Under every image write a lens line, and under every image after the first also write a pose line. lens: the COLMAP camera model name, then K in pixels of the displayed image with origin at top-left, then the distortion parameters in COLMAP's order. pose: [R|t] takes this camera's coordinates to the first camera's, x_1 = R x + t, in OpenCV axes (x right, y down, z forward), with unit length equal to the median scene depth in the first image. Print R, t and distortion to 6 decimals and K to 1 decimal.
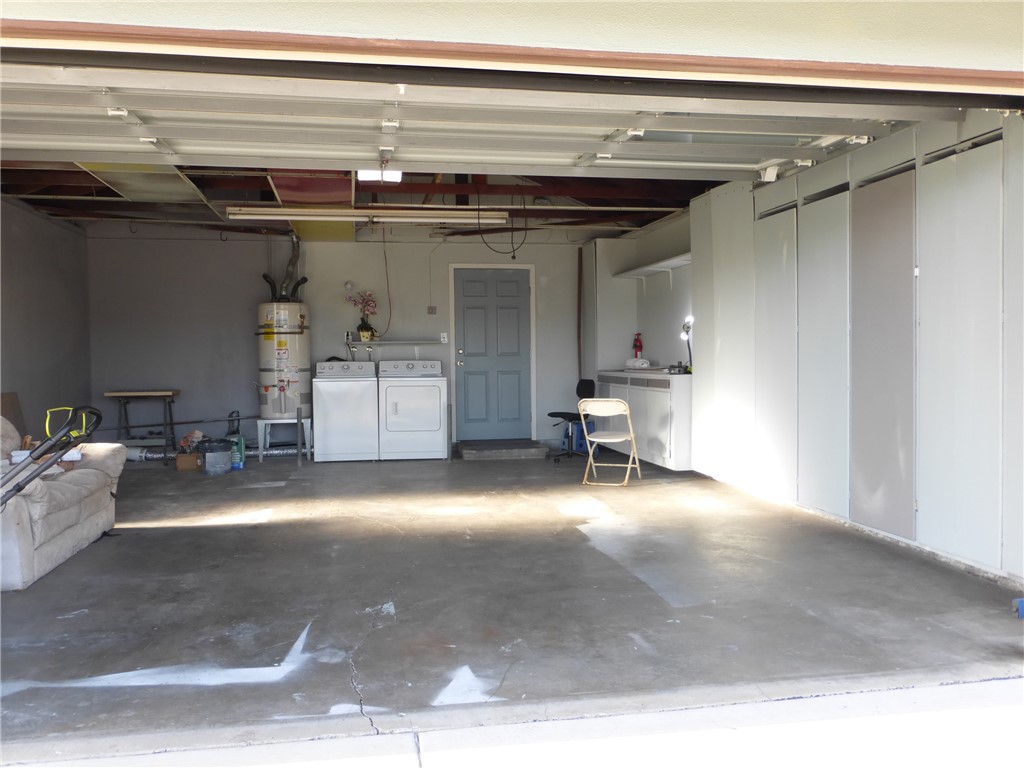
lens RADIAL K [[841.3, 0, 515.0], [0, 841.3, 381.6], [0, 0, 1]] dist [-0.042404, 0.059053]
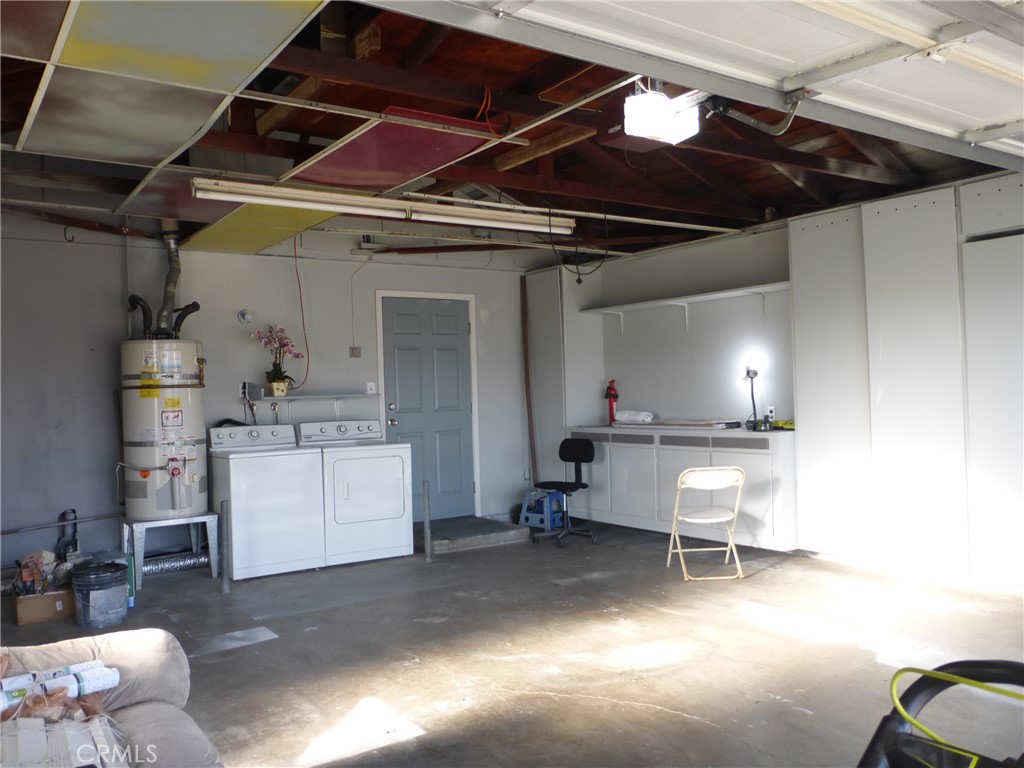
lens RADIAL K [[841.3, 0, 518.1], [0, 841.3, 380.5], [0, 0, 1]] dist [-0.042404, 0.059053]
pose [[0.909570, -0.011703, 0.415385, -0.290534], [0.032673, 0.998523, -0.043410, -0.024271], [-0.414264, 0.053056, 0.908609, 0.285109]]
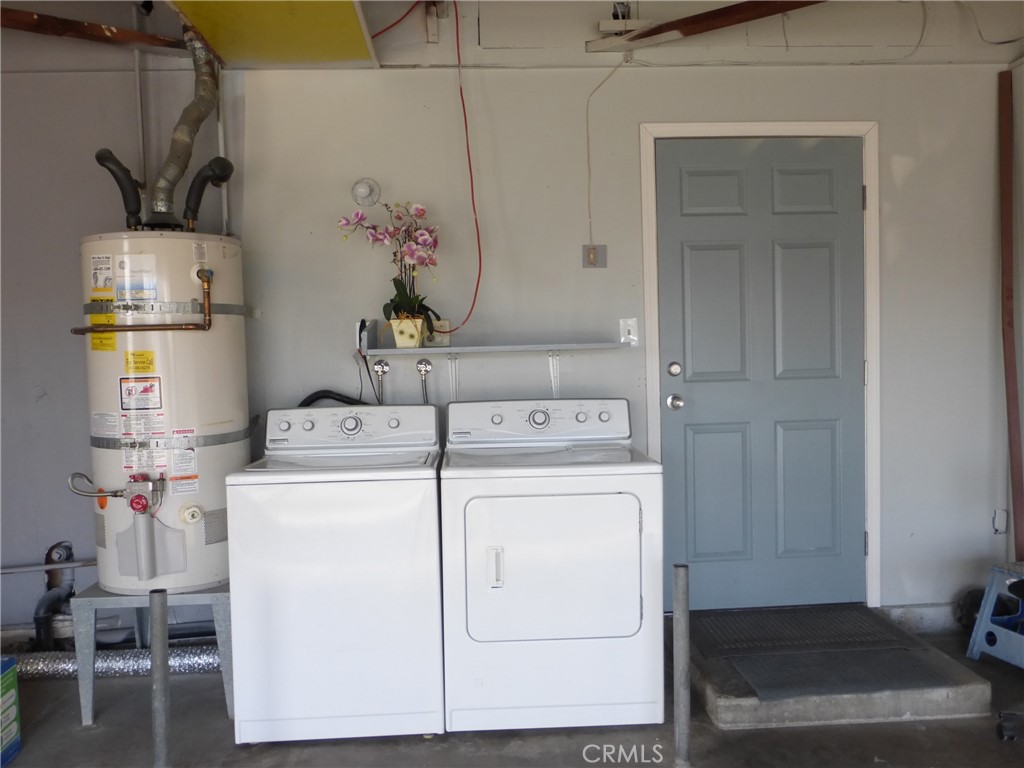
lens RADIAL K [[841.3, 0, 518.5], [0, 841.3, 385.4], [0, 0, 1]] dist [-0.042404, 0.059053]
pose [[0.992545, -0.009515, -0.121504, -0.092761], [0.011896, 0.999751, 0.018885, -0.038604], [0.121294, -0.020190, 0.992411, 0.672786]]
